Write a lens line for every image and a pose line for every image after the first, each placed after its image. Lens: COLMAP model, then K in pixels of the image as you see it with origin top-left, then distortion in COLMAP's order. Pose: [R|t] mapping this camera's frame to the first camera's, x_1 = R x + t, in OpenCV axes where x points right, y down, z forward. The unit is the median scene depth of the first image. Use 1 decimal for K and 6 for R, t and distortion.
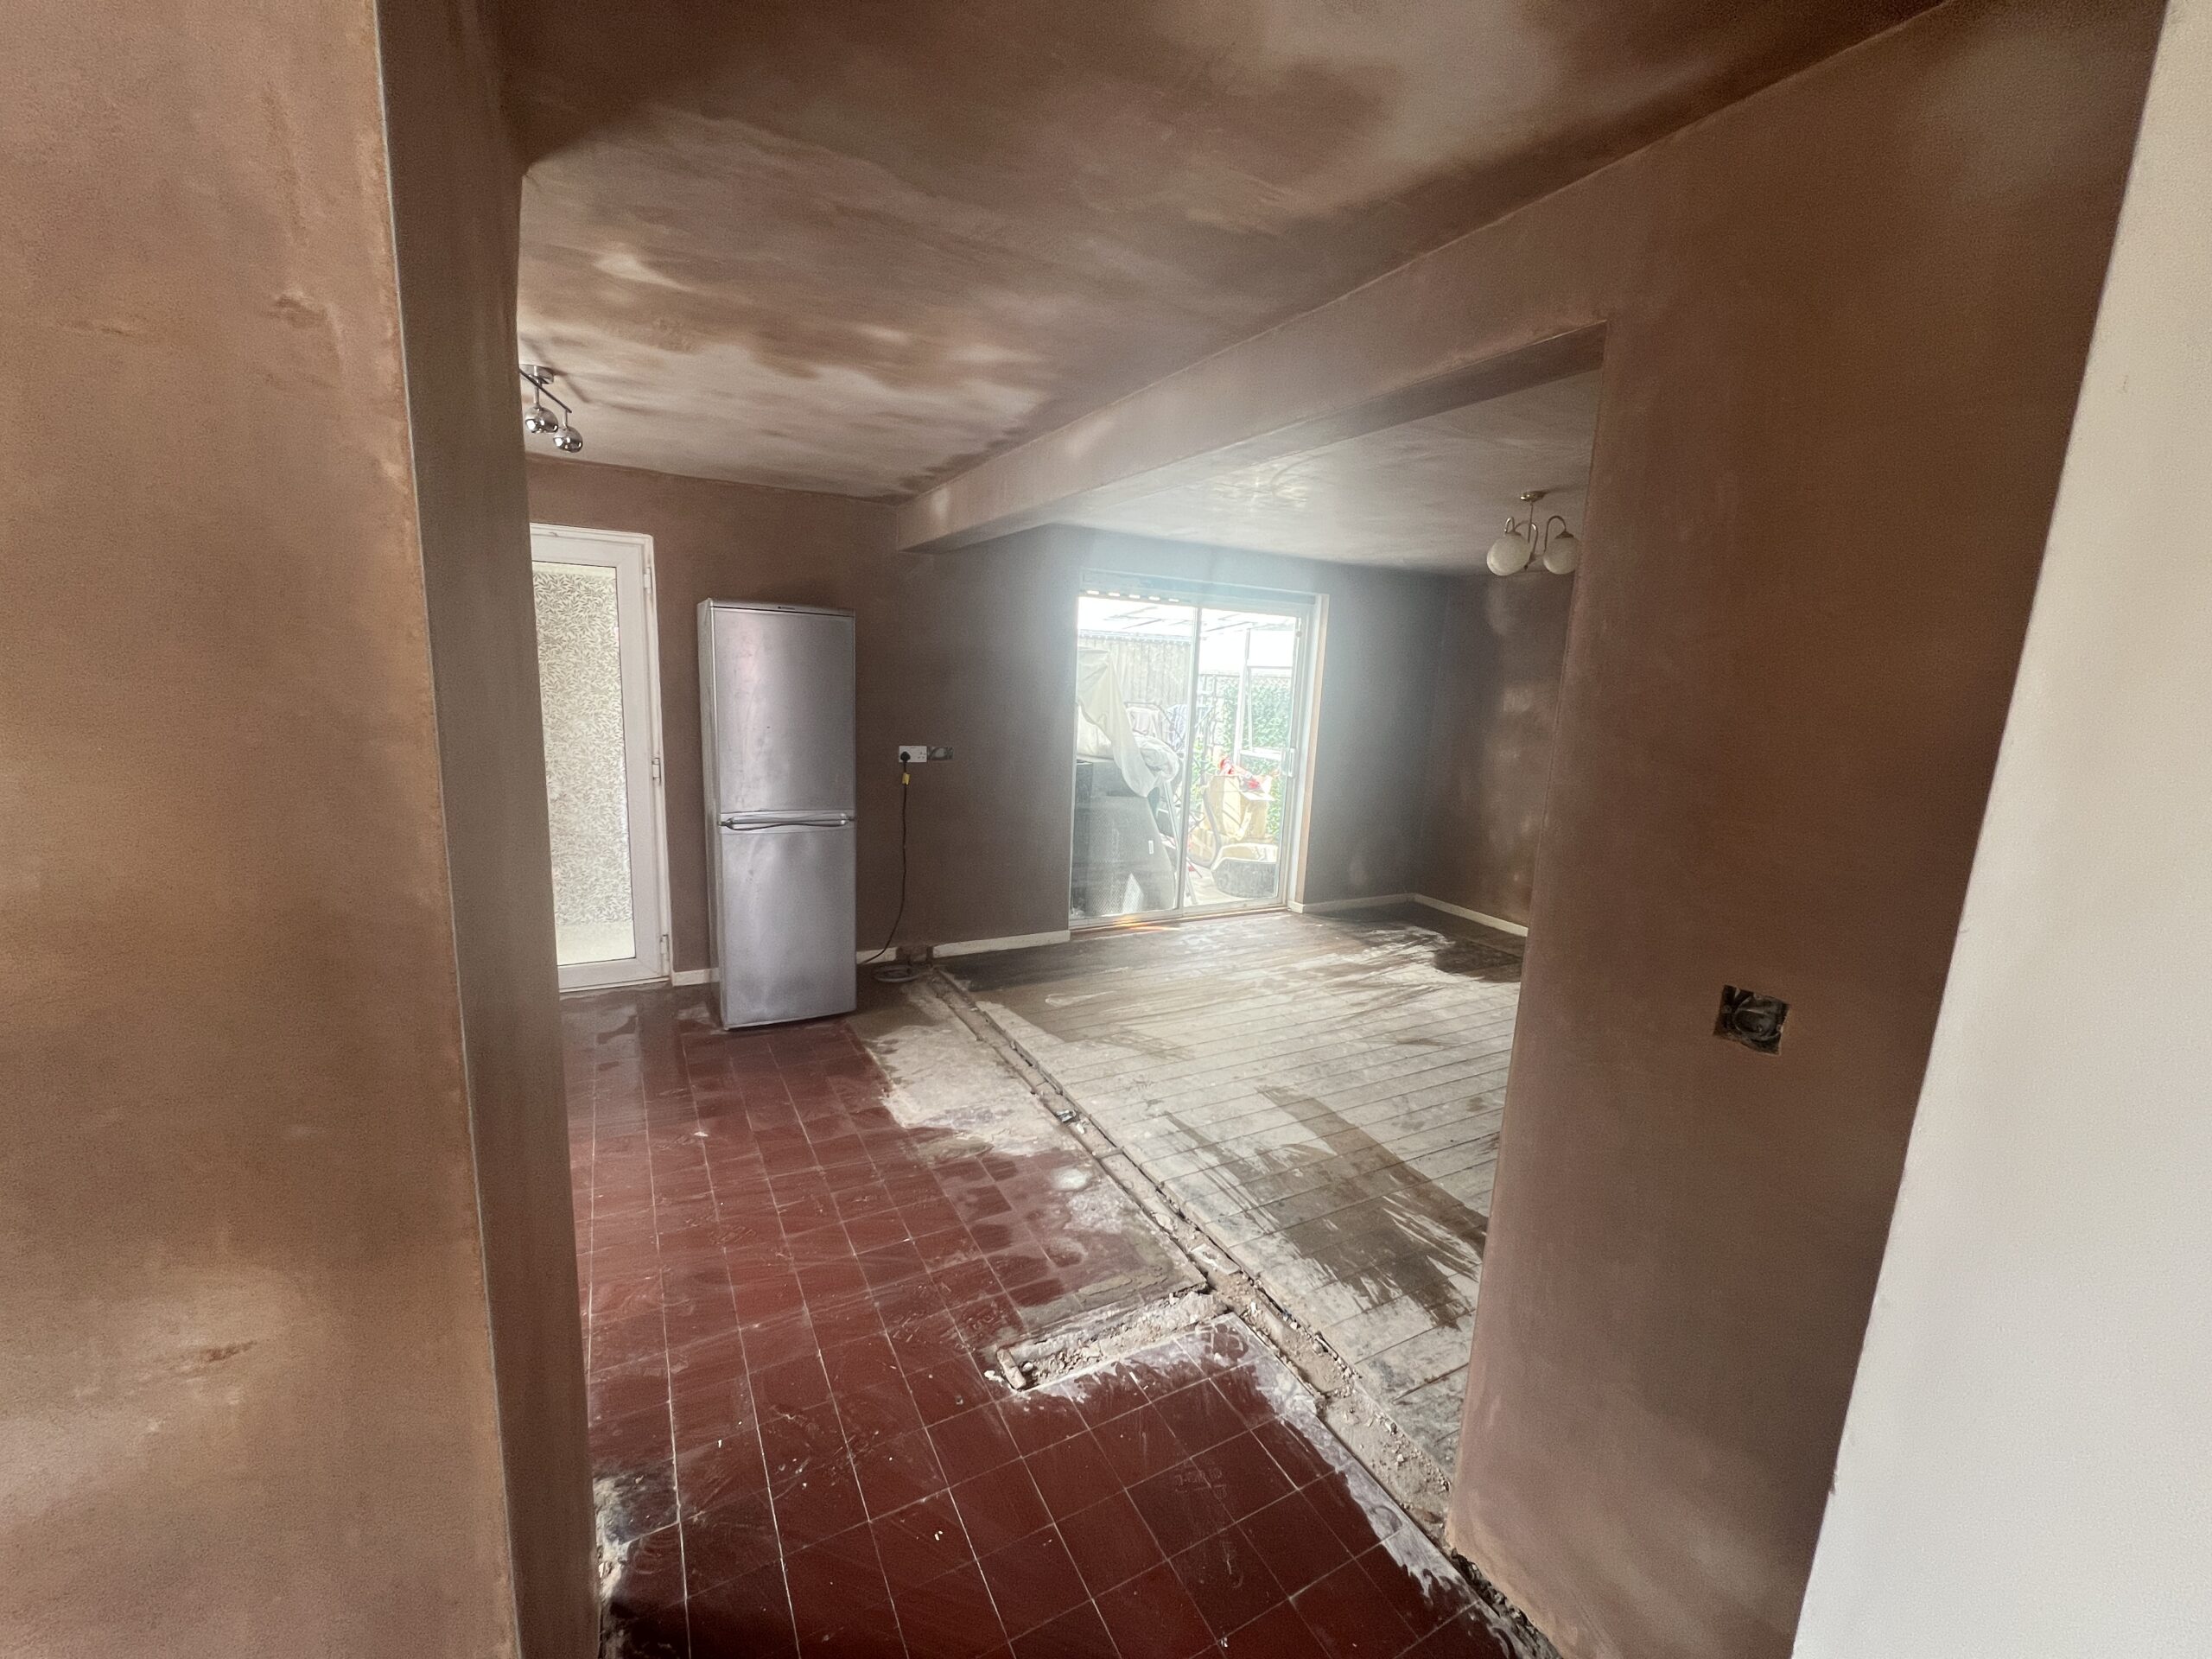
lens RADIAL K [[881.2, 0, 1102.0], [0, 881.2, 829.5], [0, 0, 1]] dist [-0.000543, -0.000007]
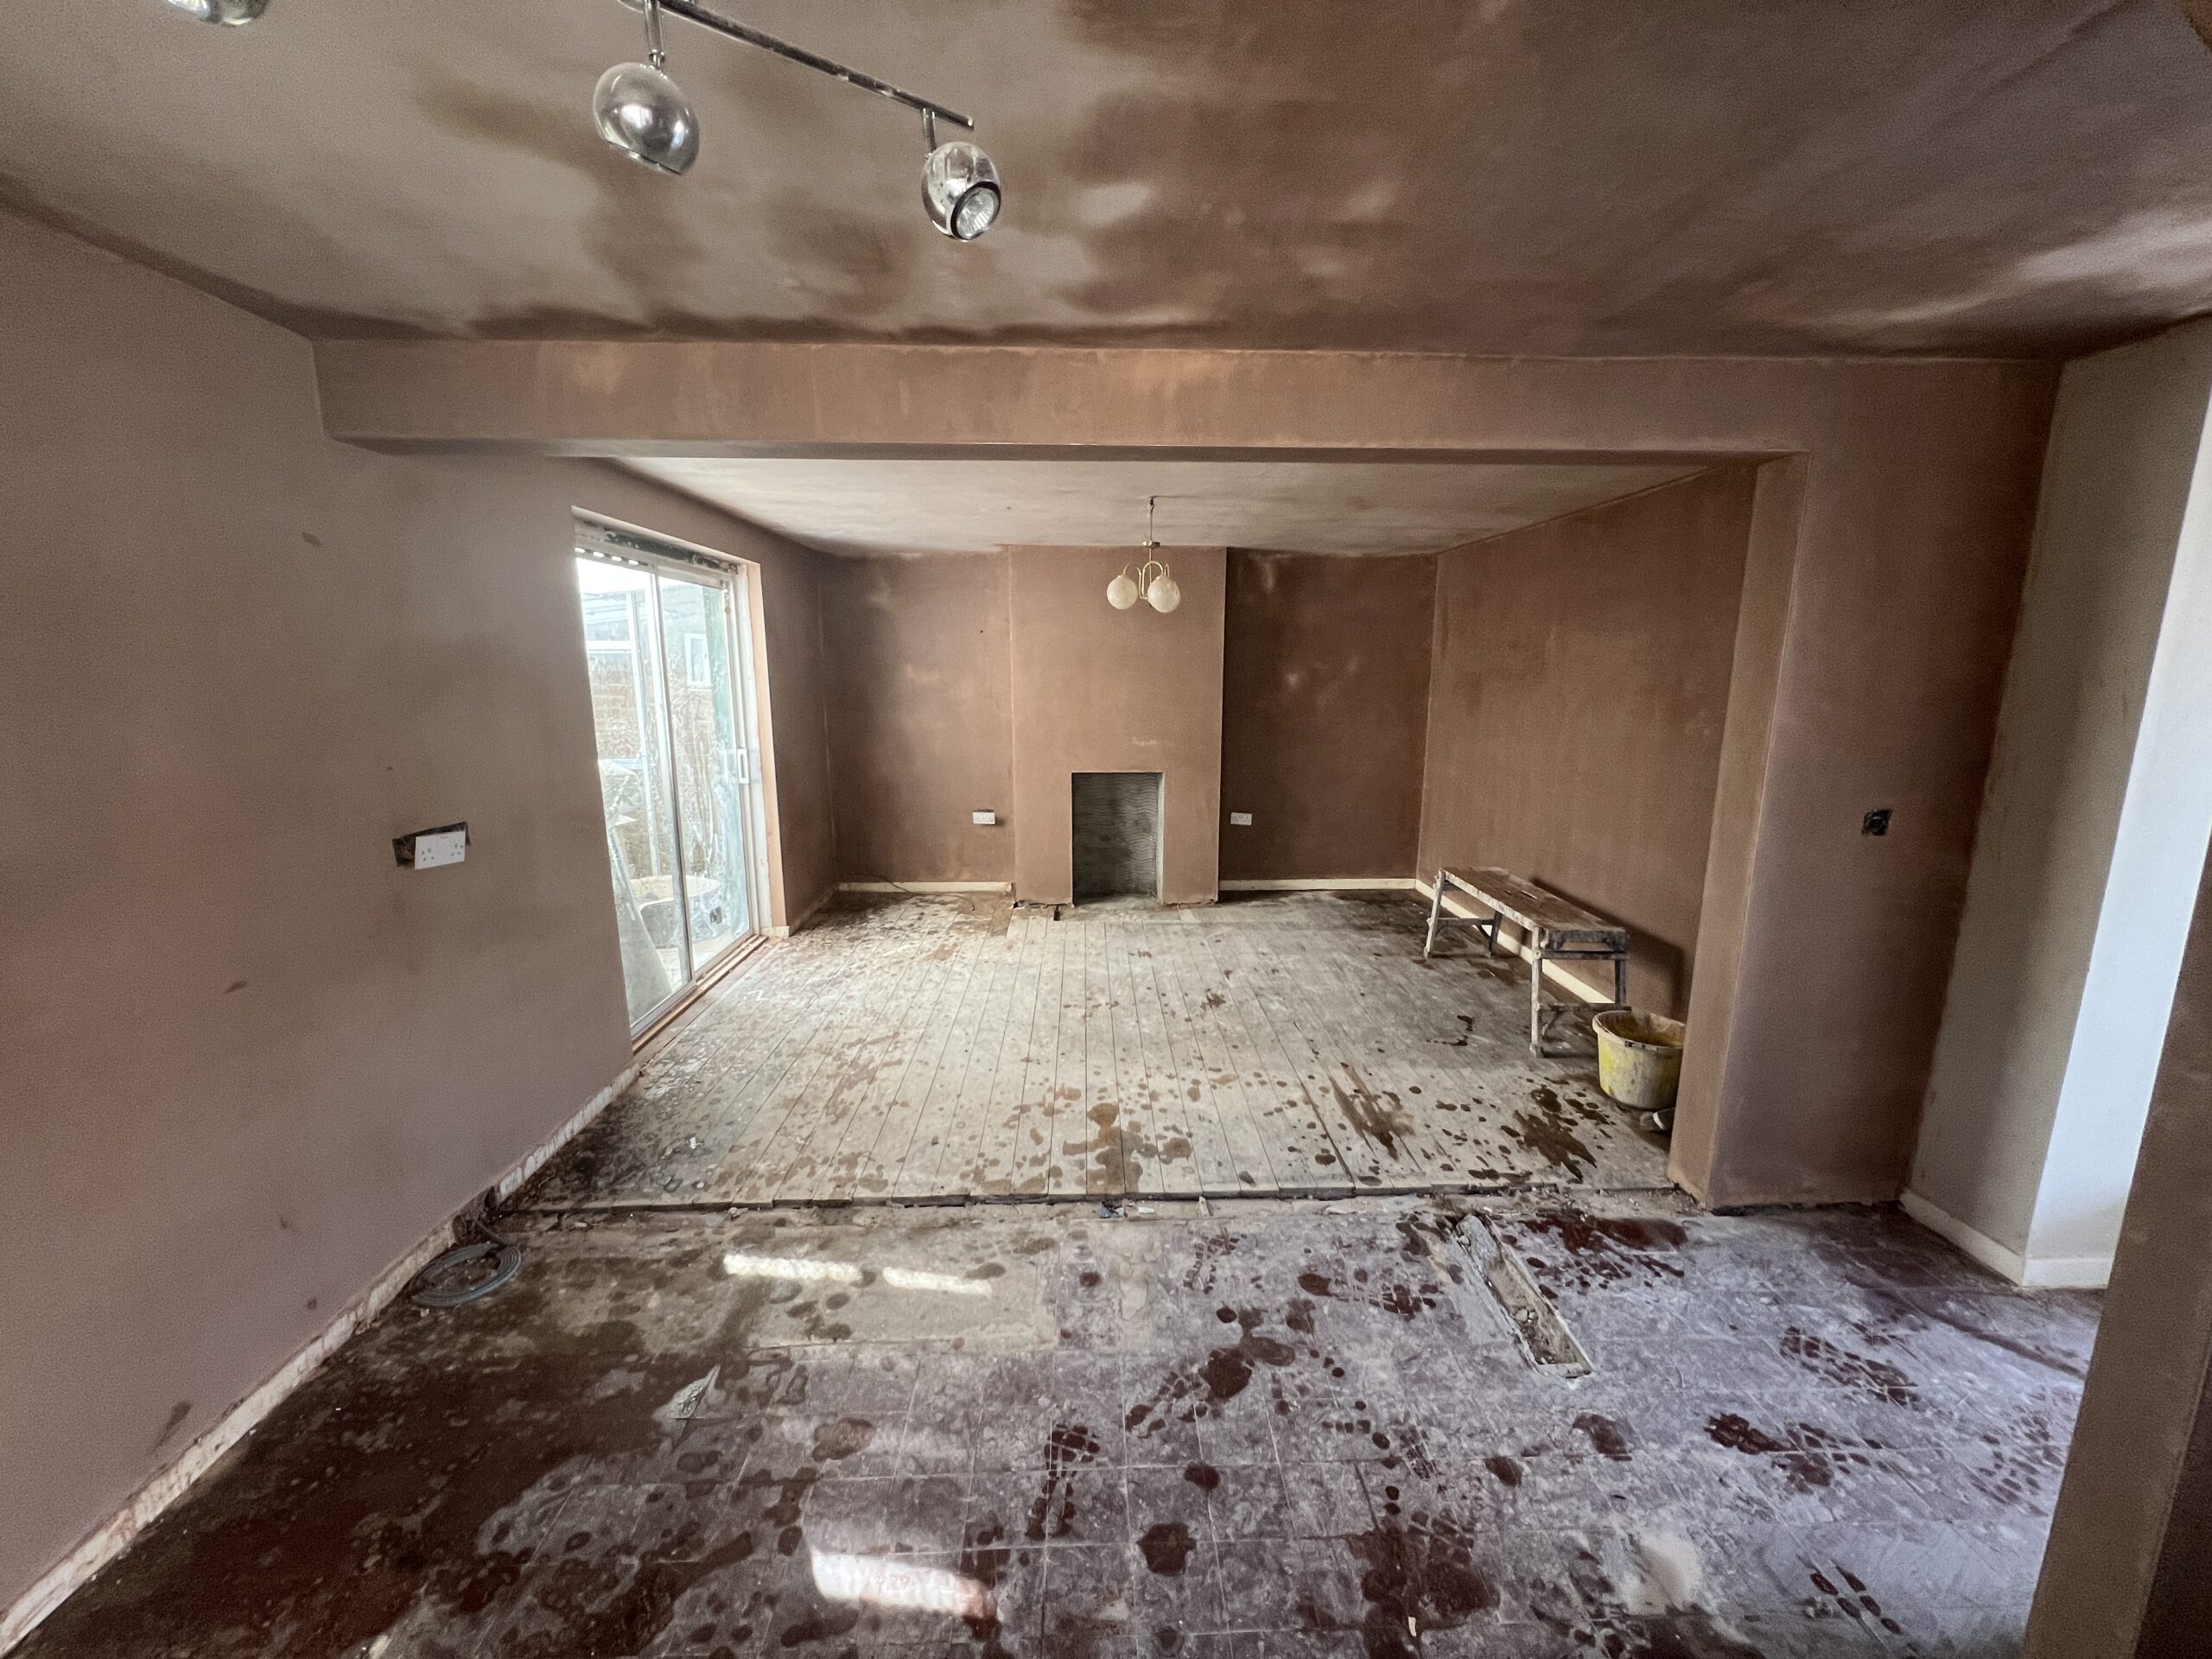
lens RADIAL K [[881.2, 0, 1102.8], [0, 881.2, 829.2], [0, 0, 1]] dist [-0.000543, -0.000007]
pose [[0.450319, -0.214094, 0.866820, -0.941244], [0.182740, 0.972376, 0.145230, -0.200810], [-0.873967, 0.093003, 0.477003, 0.808893]]
